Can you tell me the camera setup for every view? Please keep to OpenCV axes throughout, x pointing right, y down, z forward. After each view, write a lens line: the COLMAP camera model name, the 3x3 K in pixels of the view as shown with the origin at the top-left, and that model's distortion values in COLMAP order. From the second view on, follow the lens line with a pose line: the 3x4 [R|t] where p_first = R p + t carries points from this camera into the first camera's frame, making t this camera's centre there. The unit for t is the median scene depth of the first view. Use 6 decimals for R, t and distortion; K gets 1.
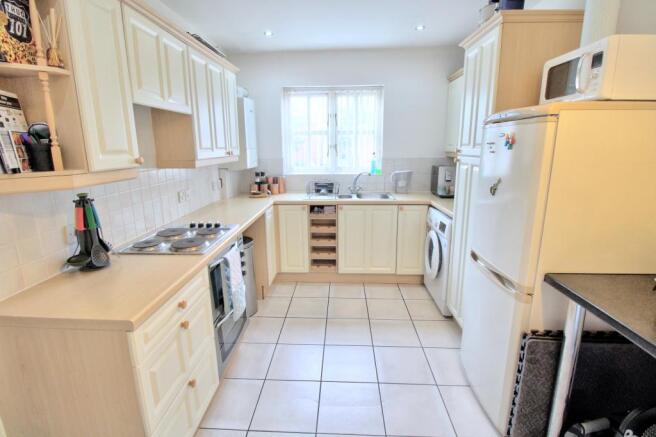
lens RADIAL K [[304.3, 0, 327.1], [0, 304.3, 209.1], [0, 0, 1]] dist [-0.022522, -0.000571]
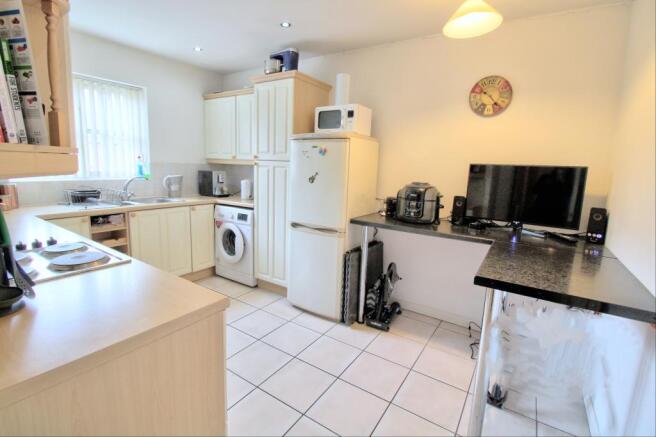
lens RADIAL K [[304.3, 0, 327.1], [0, 304.3, 209.1], [0, 0, 1]] dist [-0.022522, -0.000571]
pose [[0.510185, -0.094722, 0.854833, -0.429737], [0.133156, 0.990632, 0.030299, 0.029303], [-0.849695, 0.098367, 0.518018, 0.041373]]
